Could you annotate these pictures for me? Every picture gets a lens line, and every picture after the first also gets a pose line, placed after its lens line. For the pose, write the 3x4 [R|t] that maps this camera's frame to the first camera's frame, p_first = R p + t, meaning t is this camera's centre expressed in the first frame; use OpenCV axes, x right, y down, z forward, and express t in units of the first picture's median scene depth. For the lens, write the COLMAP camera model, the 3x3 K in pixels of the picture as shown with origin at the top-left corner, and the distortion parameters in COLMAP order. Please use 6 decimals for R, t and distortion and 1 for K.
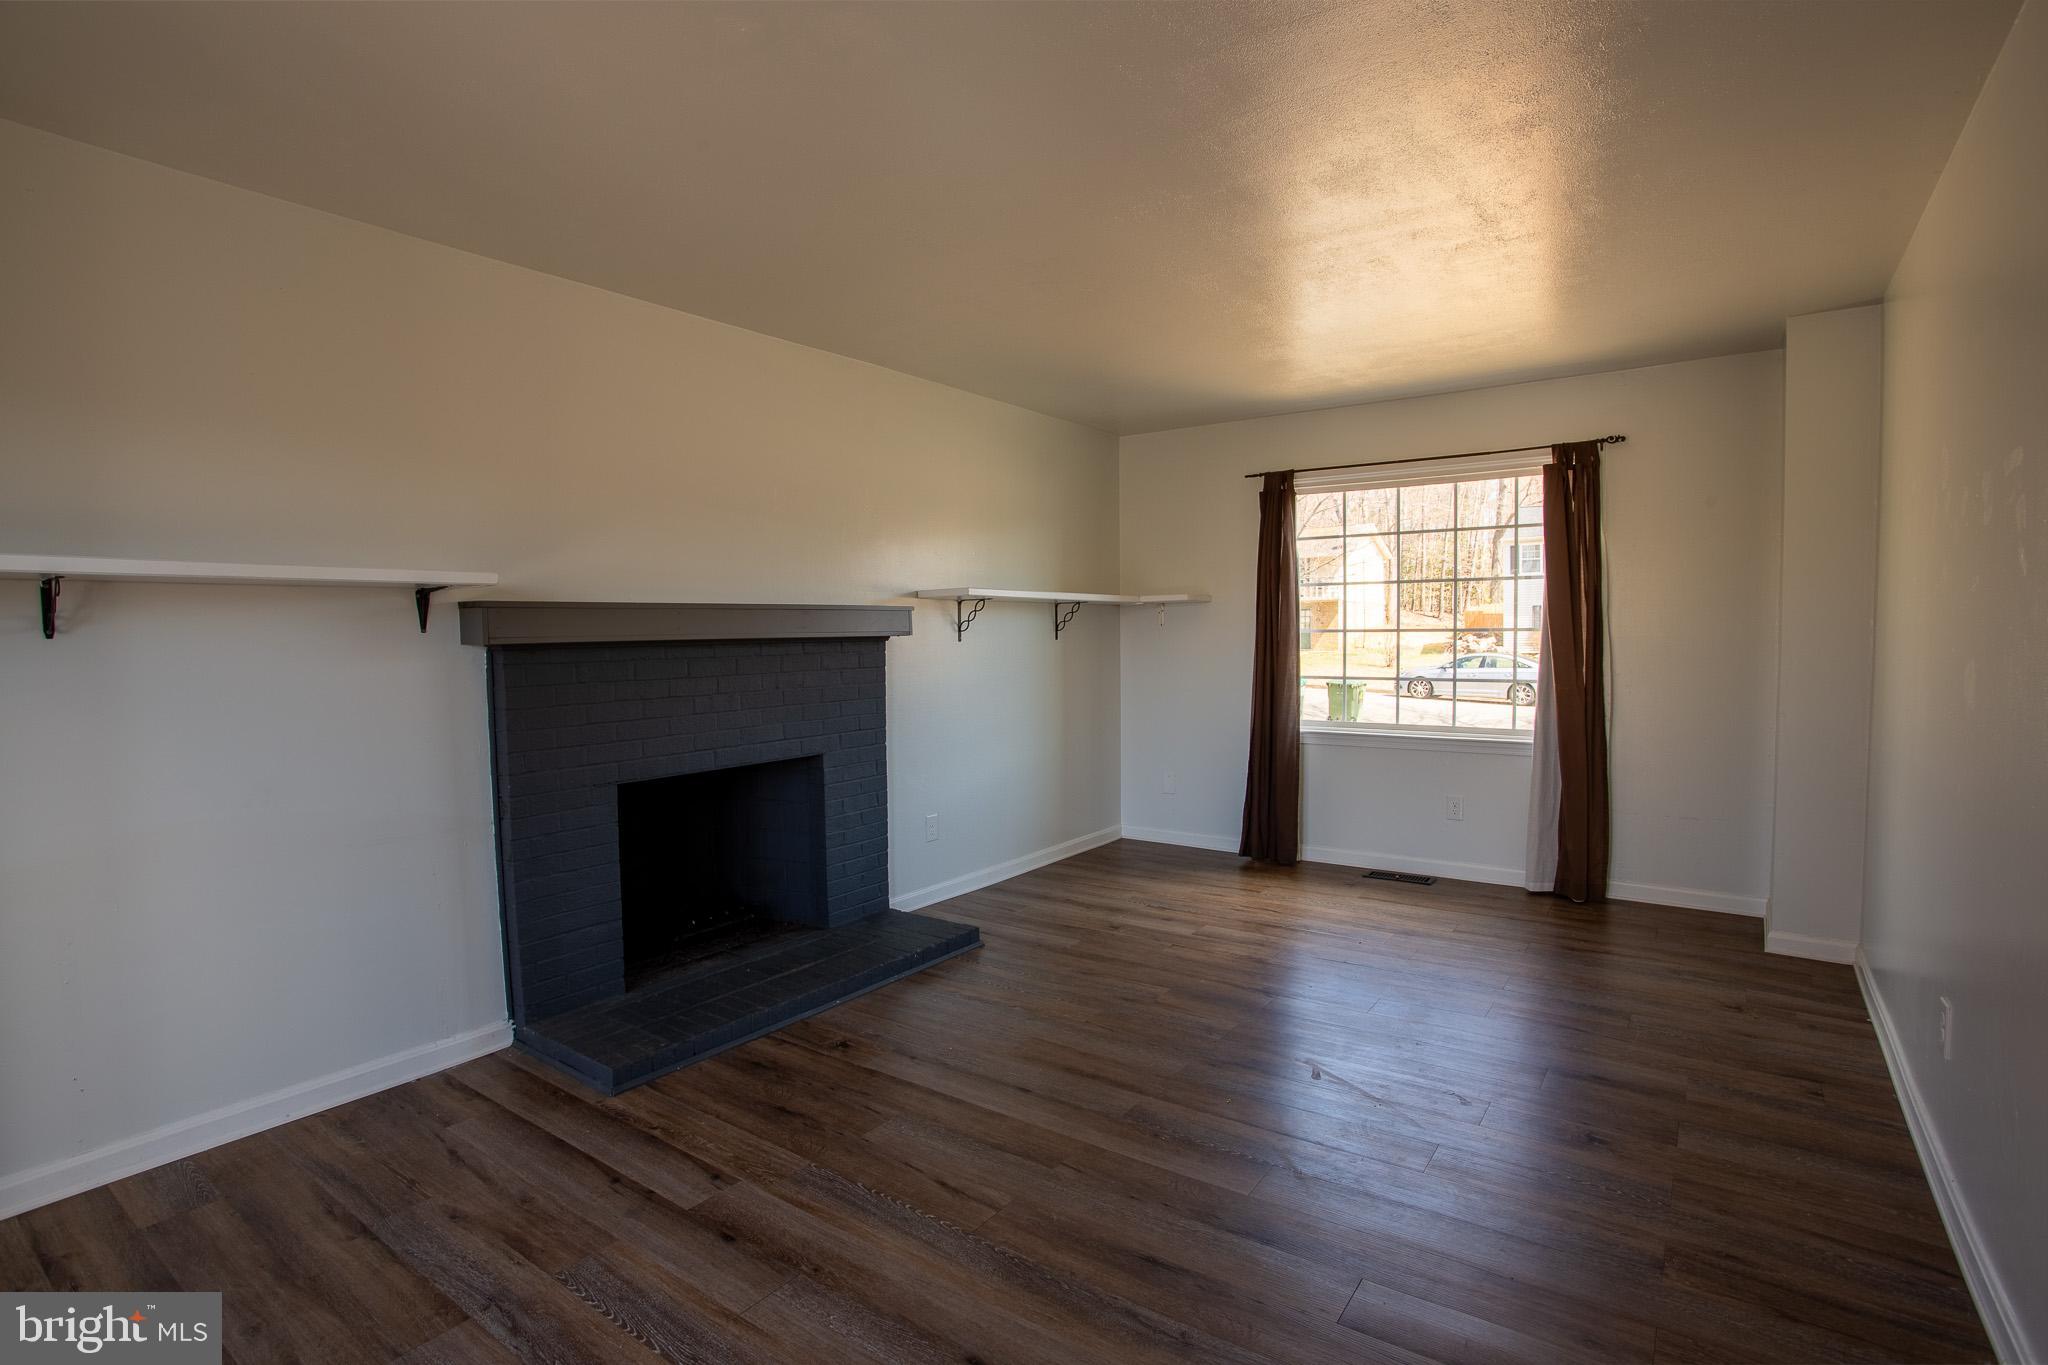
lens RADIAL K [[988.0, 0, 1024.0], [0, 988.0, 682.5], [0, 0, 1]] dist [-0.073446, 0.029794]
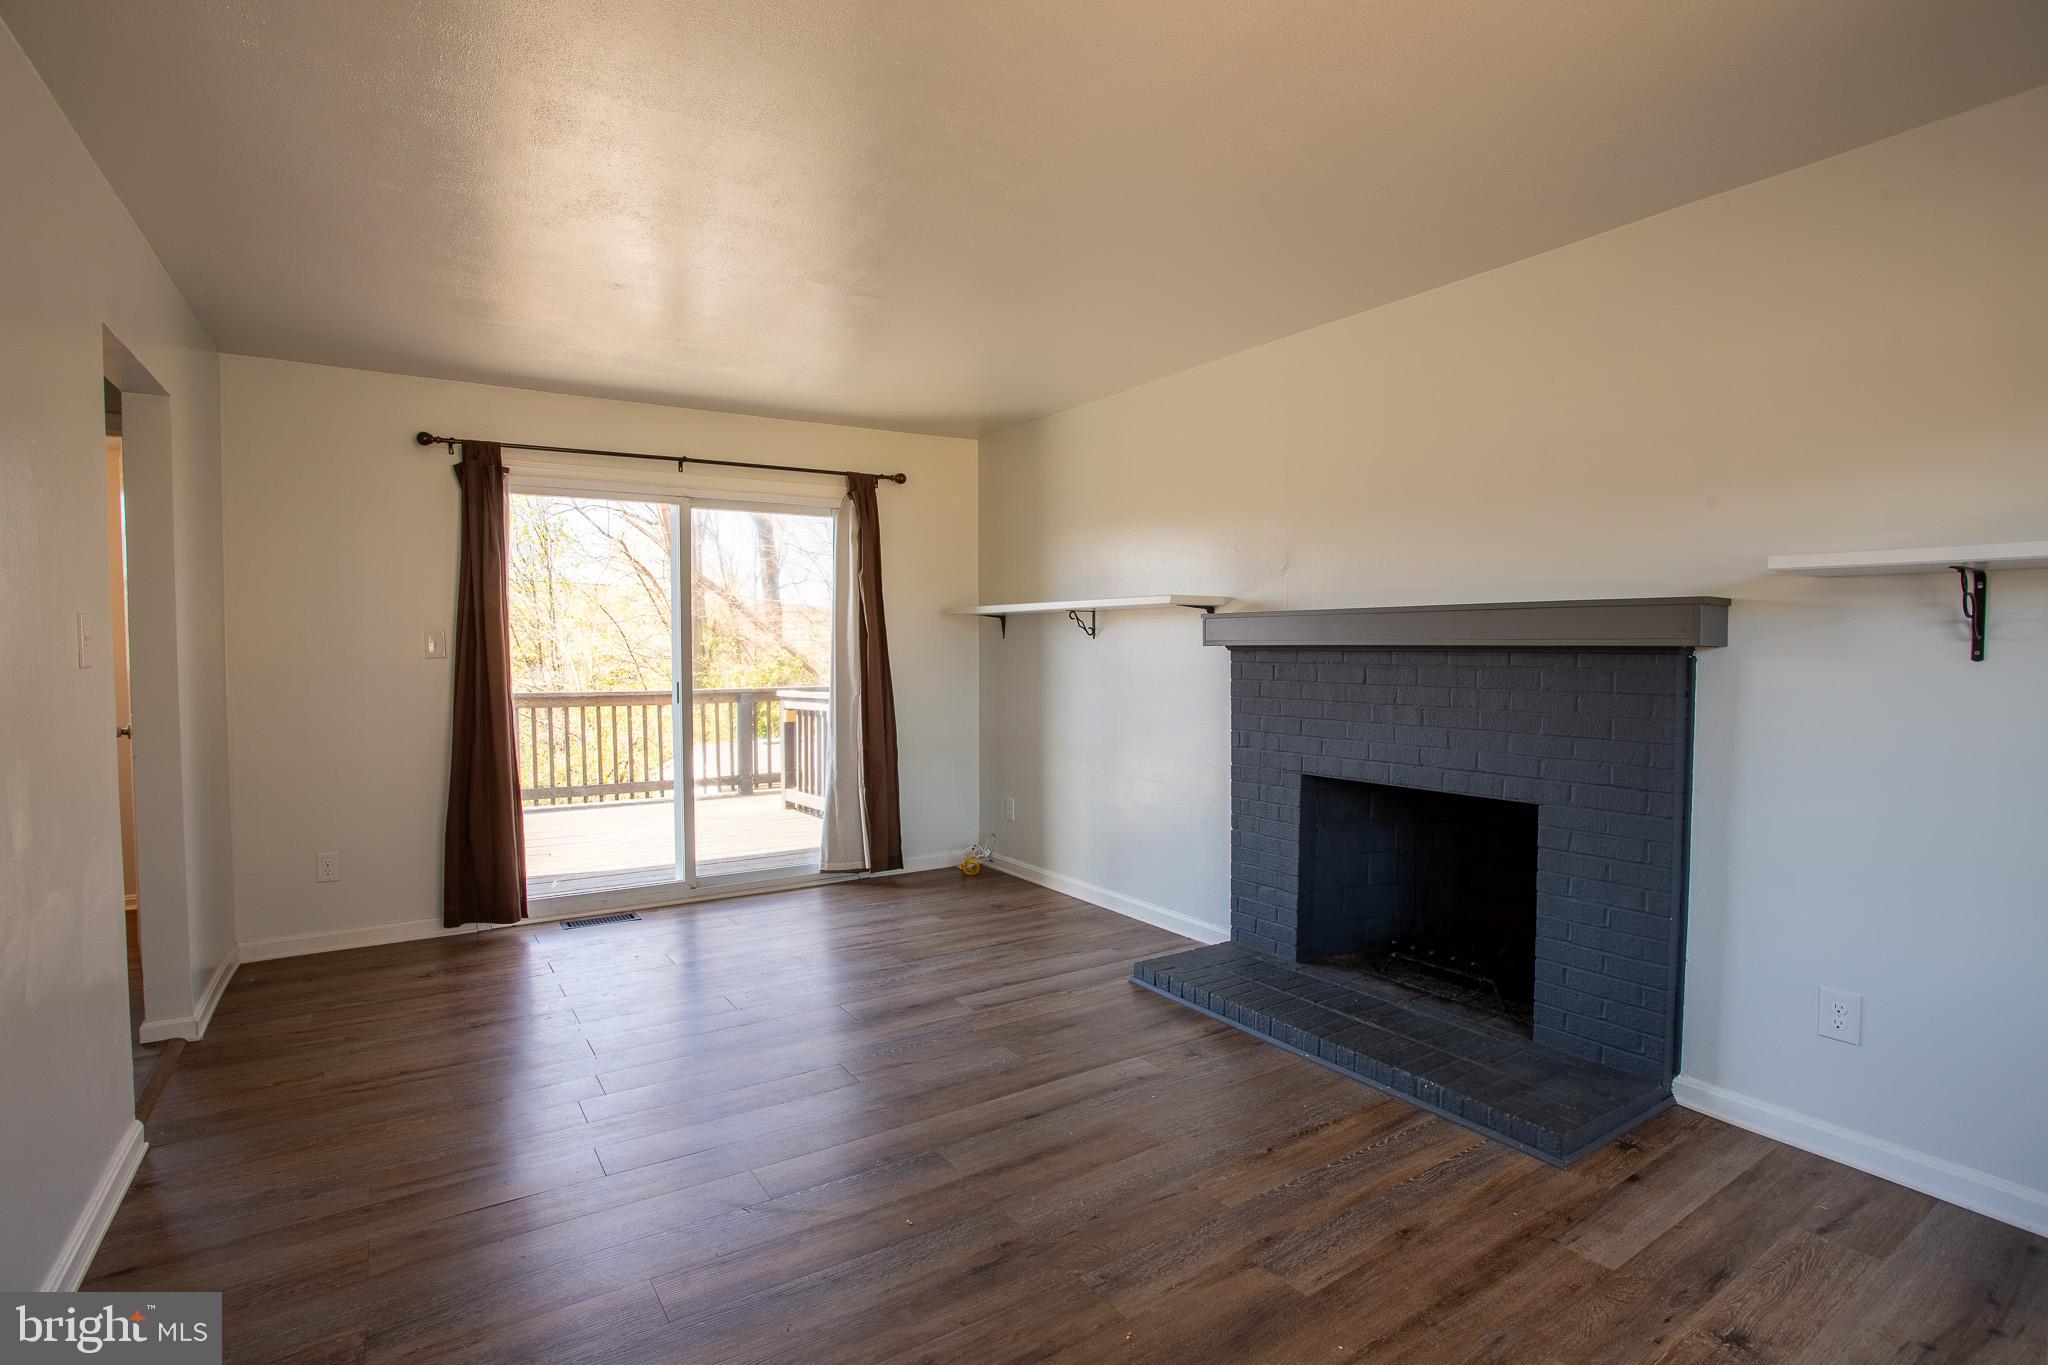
lens RADIAL K [[988.0, 0, 1024.0], [0, 988.0, 682.5], [0, 0, 1]] dist [-0.073446, 0.029794]
pose [[-0.348359, 0.051655, -0.935937, 0.846494], [-0.040821, 0.996697, 0.070202, -0.075266], [0.936472, 0.062661, -0.345100, 1.243153]]
